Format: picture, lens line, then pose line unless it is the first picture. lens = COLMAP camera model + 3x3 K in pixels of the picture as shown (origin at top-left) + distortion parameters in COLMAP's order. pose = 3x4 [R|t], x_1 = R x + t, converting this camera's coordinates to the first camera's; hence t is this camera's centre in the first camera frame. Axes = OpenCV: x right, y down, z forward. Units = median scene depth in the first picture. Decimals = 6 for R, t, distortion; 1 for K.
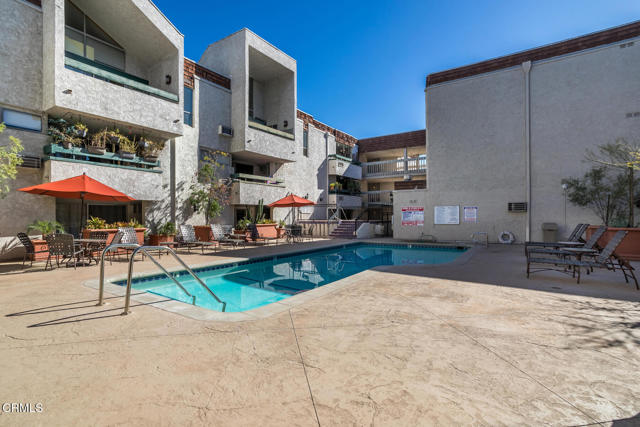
lens RADIAL K [[304.8, 0, 320.0], [0, 304.8, 213.5], [0, 0, 1]] dist [-0.001519, 0.000600]
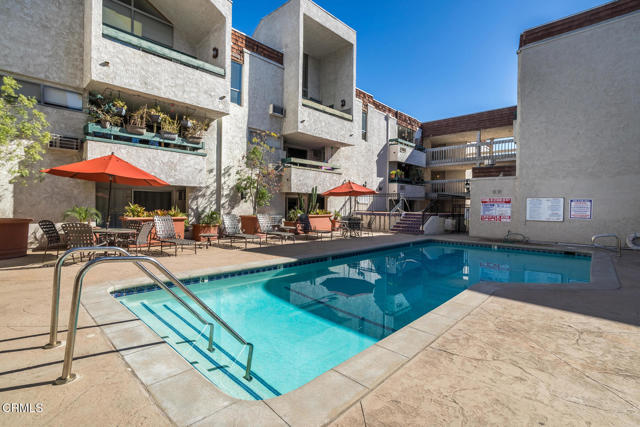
lens RADIAL K [[305.8, 0, 320.0], [0, 305.8, 203.3], [0, 0, 1]] dist [-0.001444, 0.000048]
pose [[0.984519, 0.018107, -0.174343, -0.024647], [-0.018212, 0.999834, 0.001001, -0.000656], [0.174332, 0.002190, 0.984685, 0.147228]]
